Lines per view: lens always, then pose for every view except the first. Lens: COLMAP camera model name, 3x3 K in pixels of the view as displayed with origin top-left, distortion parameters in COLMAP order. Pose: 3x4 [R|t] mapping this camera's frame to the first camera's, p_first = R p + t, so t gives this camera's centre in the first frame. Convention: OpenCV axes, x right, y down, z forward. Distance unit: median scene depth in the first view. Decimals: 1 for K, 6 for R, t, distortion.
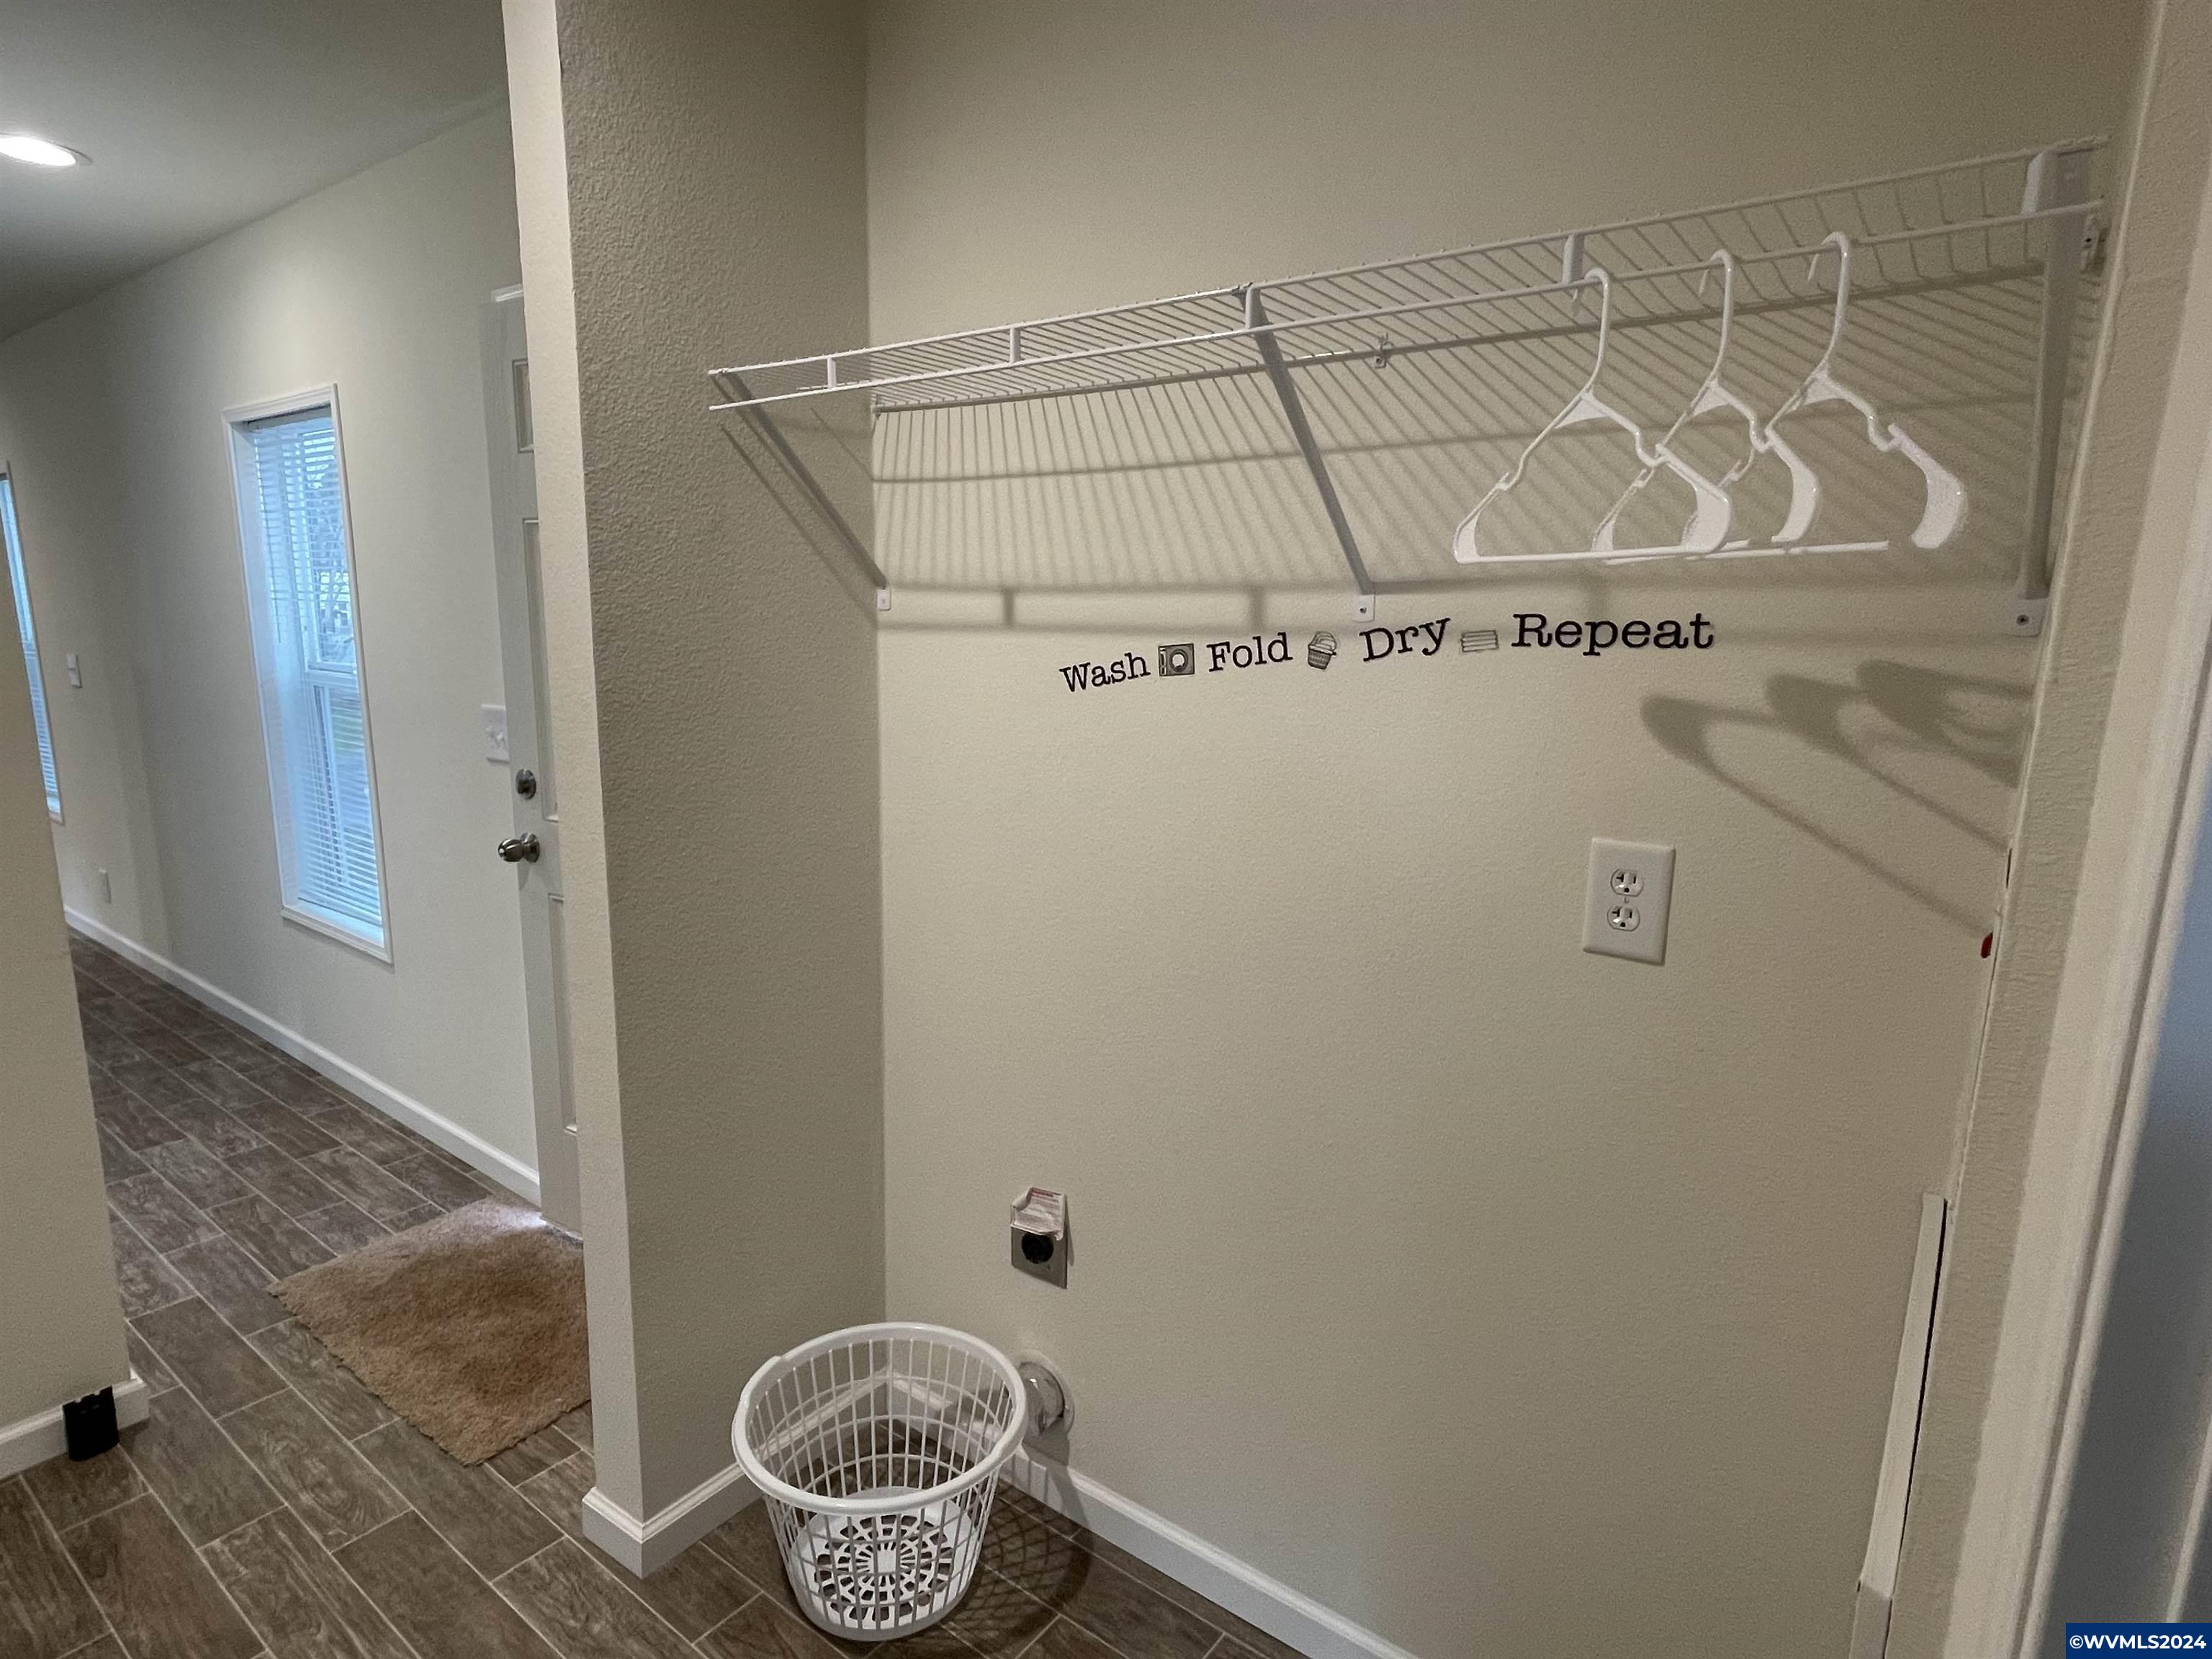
lens RADIAL K [[1180.3, 0, 1099.2], [0, 1180.3, 841.1], [0, 0, 1]] dist [-0.022442, 0.002902]
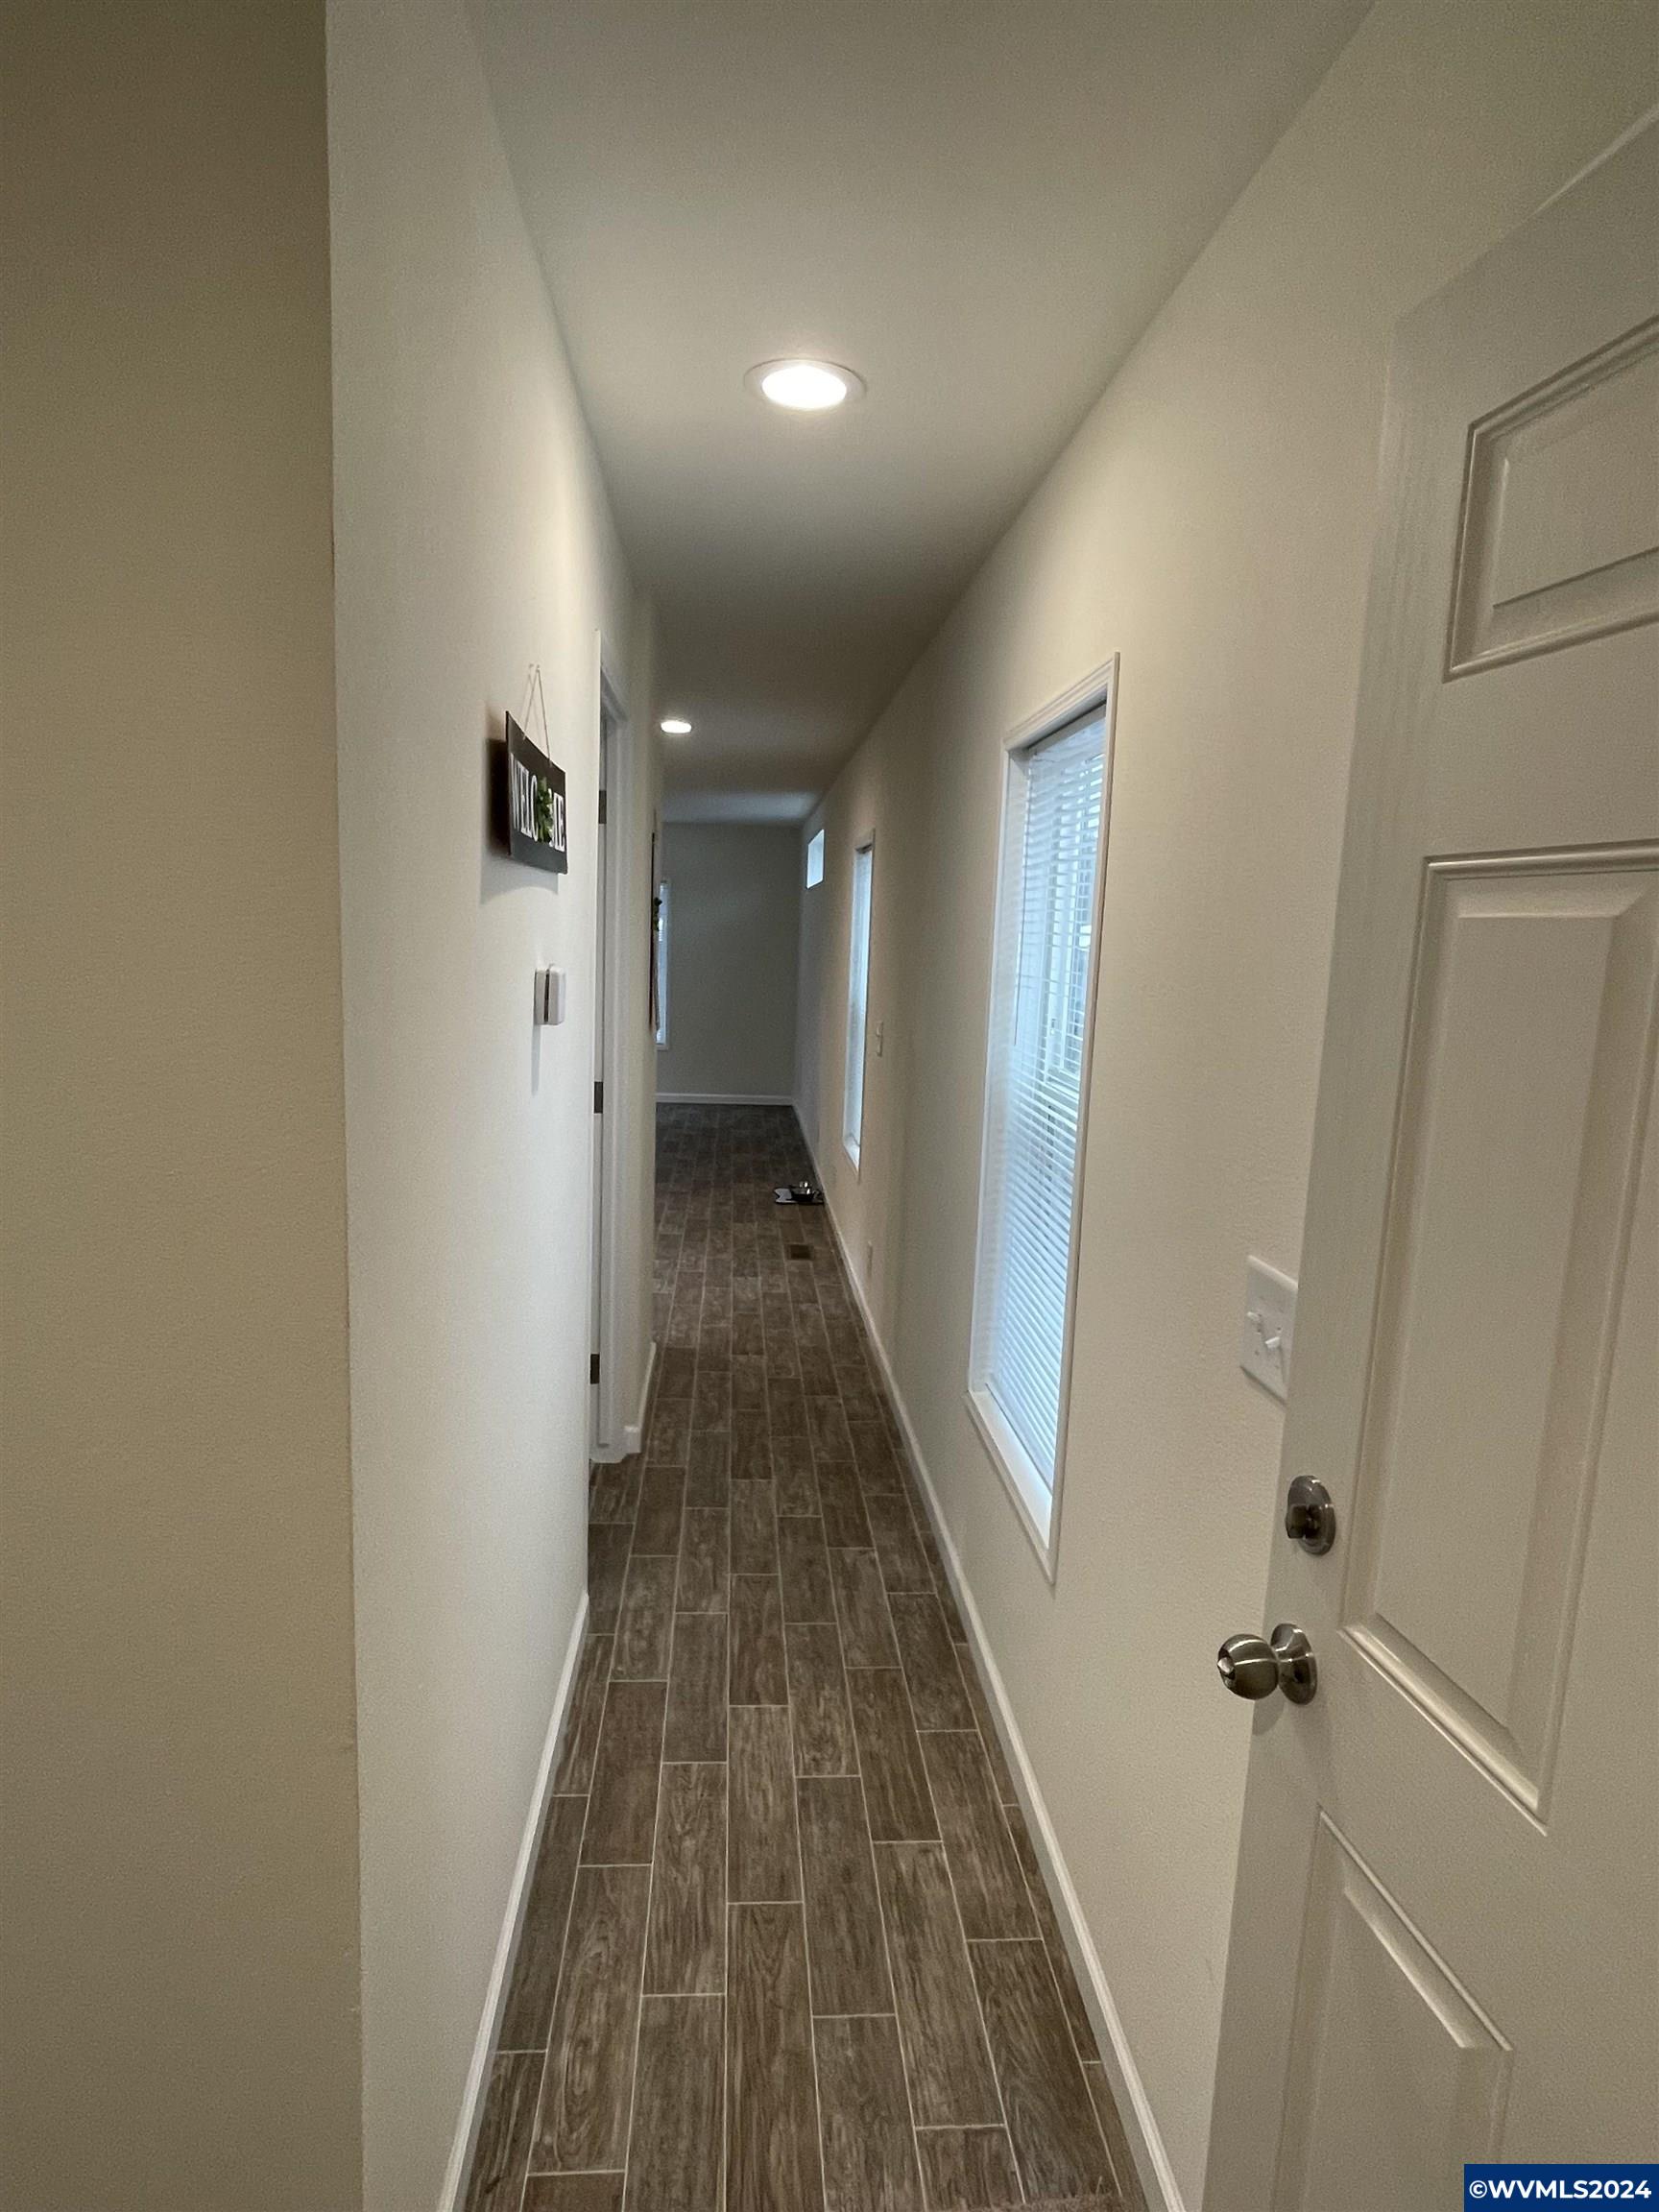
lens RADIAL K [[1180.3, 0, 812.5], [0, 1180.3, 1105.8], [0, 0, 1]] dist [-0.022442, 0.002902]
pose [[0.644458, 0.114796, -0.755974, -0.255425], [-0.162169, 0.986695, 0.011584, -0.135722], [0.747245, 0.115130, 0.654500, 0.487617]]
